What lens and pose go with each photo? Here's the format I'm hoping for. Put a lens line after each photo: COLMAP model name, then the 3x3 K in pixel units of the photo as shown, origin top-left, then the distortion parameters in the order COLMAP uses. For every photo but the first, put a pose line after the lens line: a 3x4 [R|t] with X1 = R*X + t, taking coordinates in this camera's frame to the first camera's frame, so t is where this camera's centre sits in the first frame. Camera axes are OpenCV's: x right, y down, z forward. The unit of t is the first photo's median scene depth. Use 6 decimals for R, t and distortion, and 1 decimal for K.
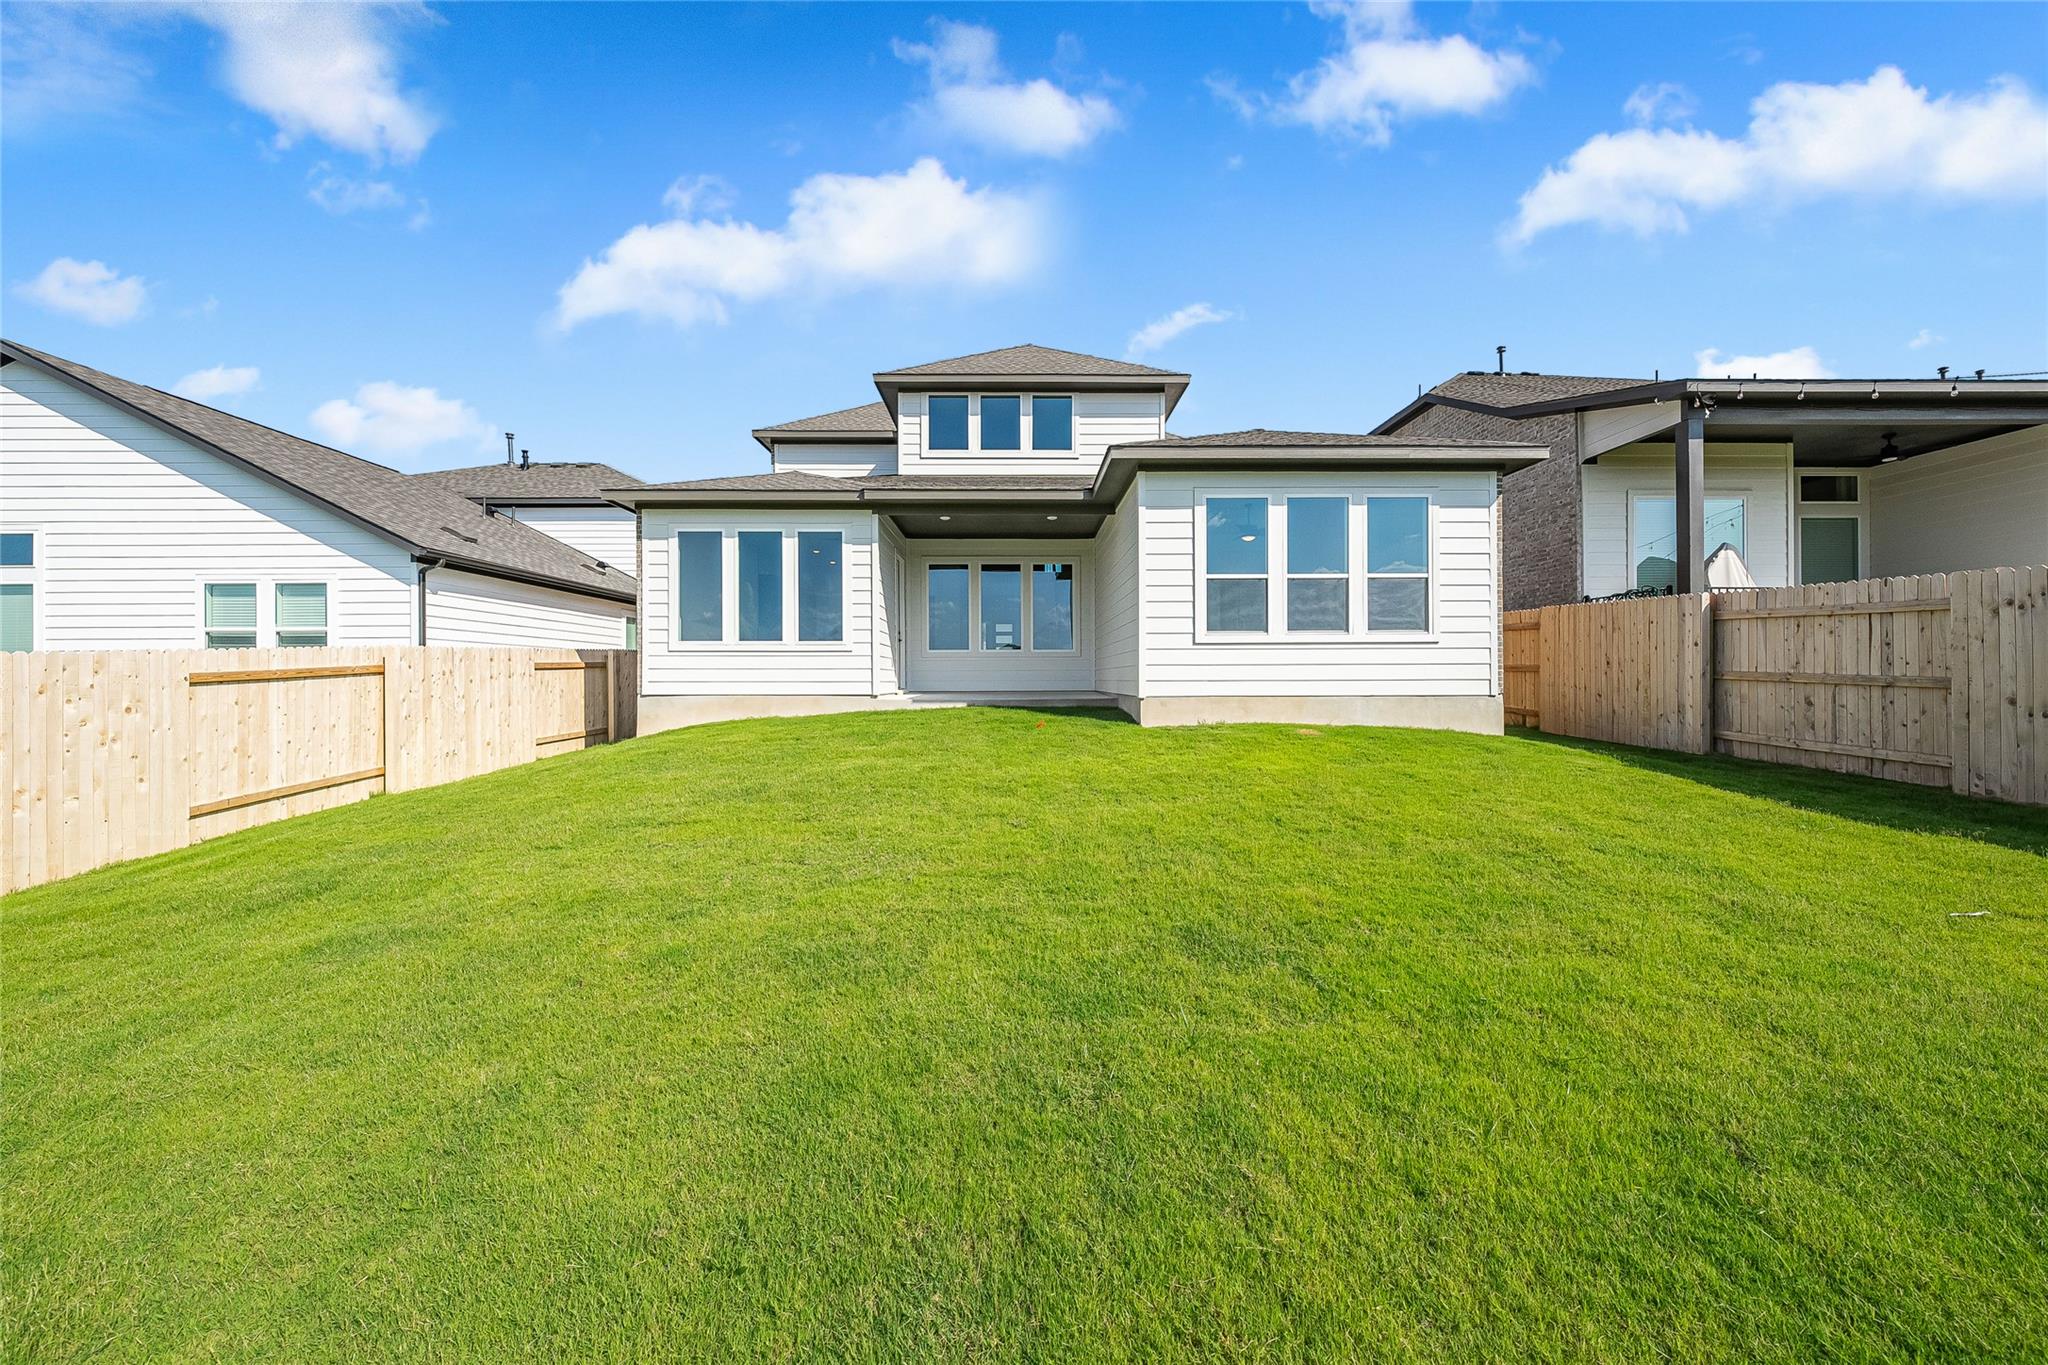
lens RADIAL K [[709.5, 0, 1021.3], [0, 709.5, 680.8], [0, 0, 1]] dist [-0.007170, -0.000034]
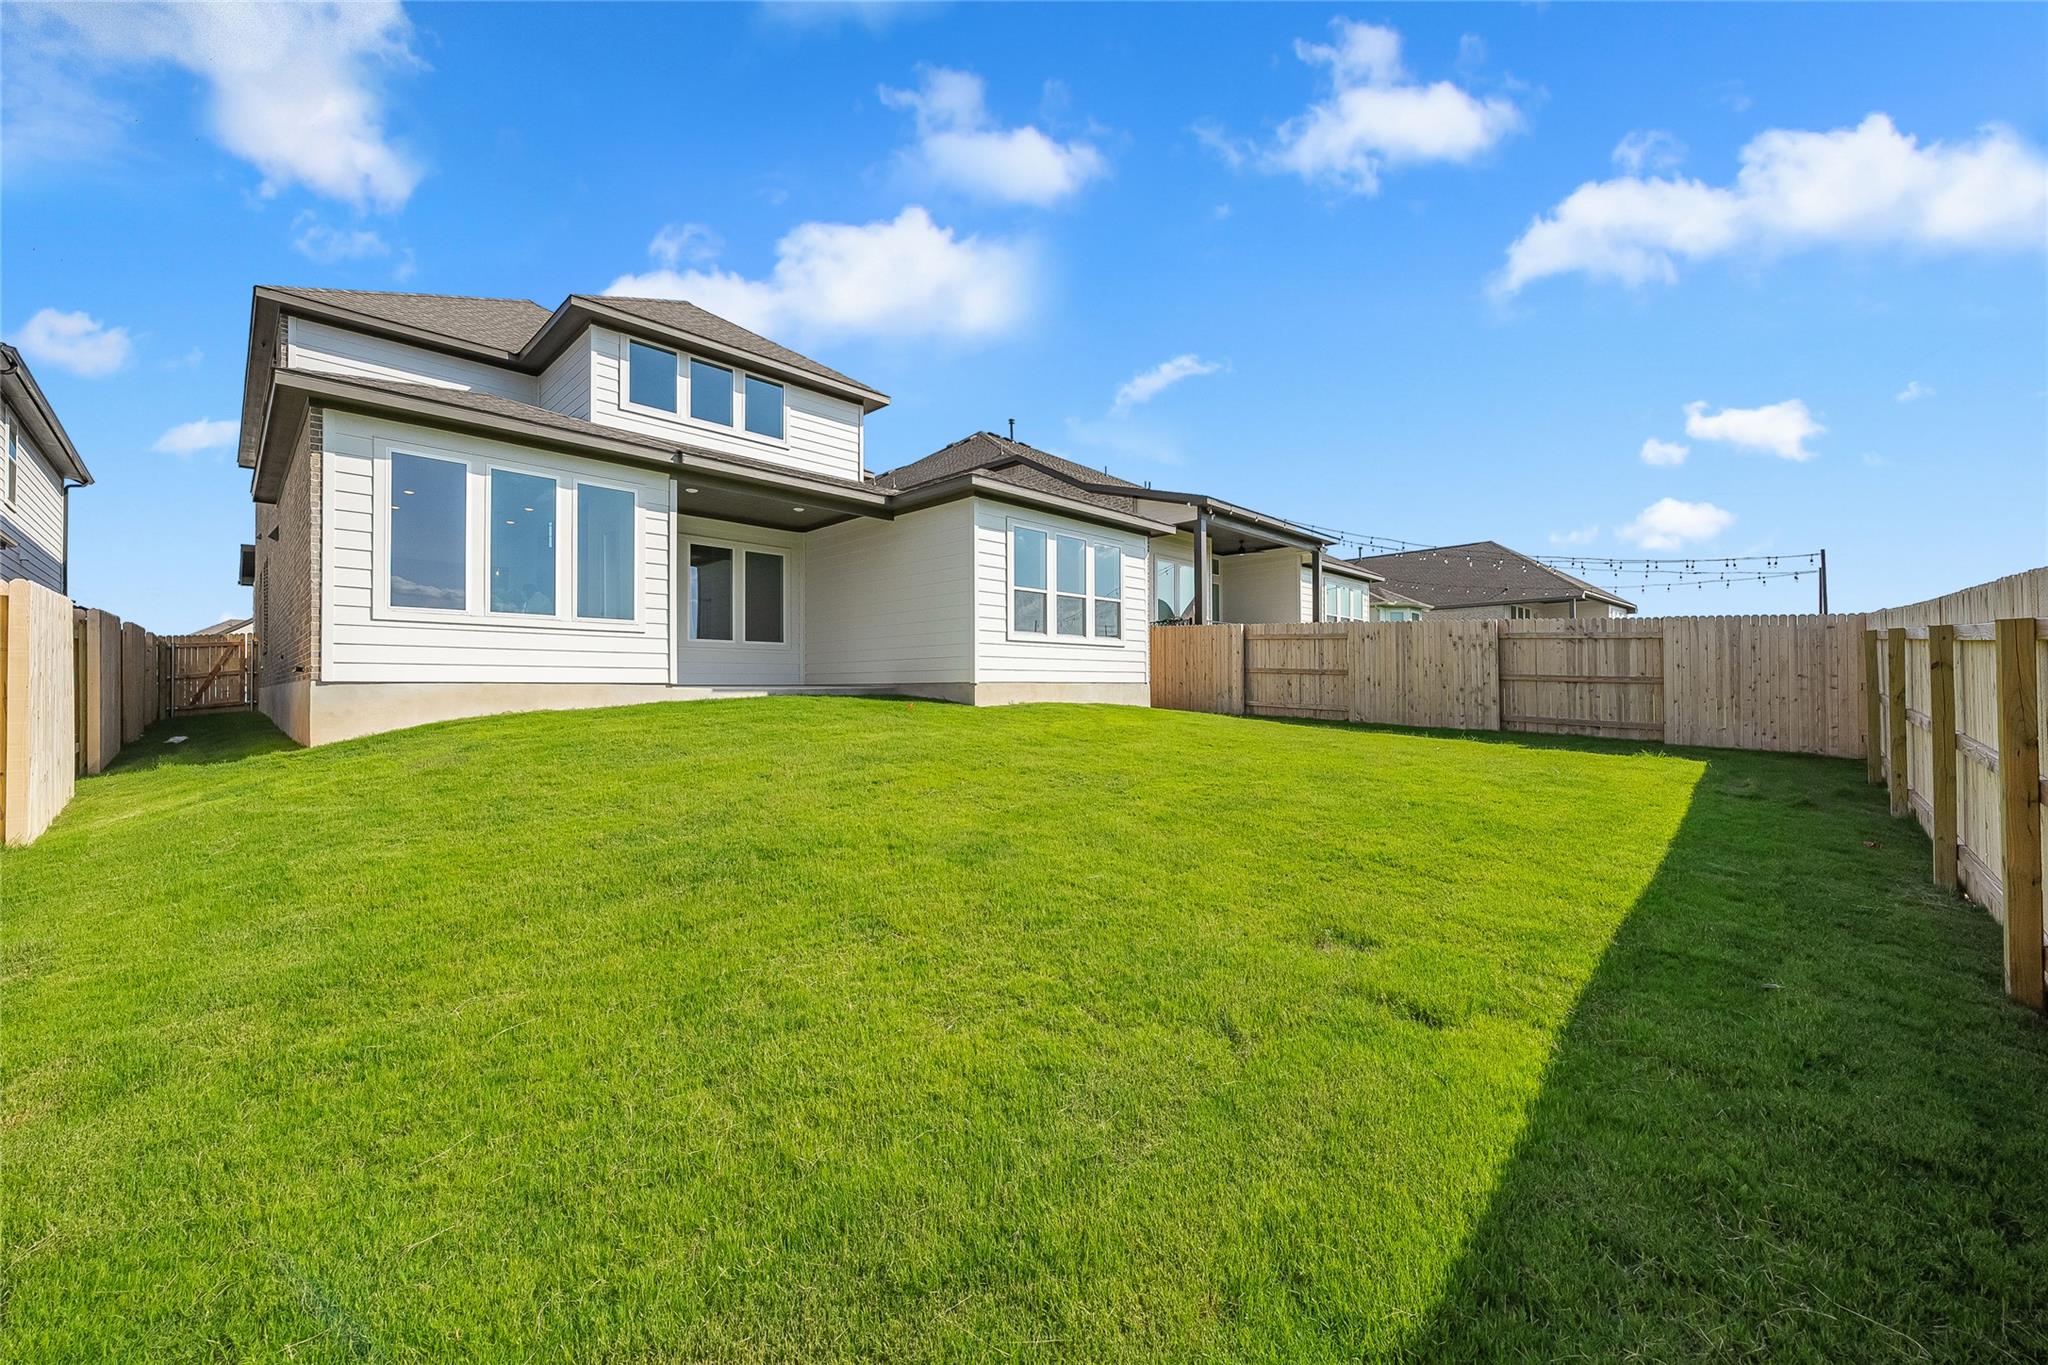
lens RADIAL K [[785.2, 0, 1022.9], [0, 785.2, 690.4], [0, 0, 1]] dist [0.000105, -0.004464]
pose [[0.700328, -0.001550, 0.713820, -0.710281], [0.005166, 0.999982, -0.002897, 0.039535], [-0.713803, 0.005716, 0.700324, 0.003662]]
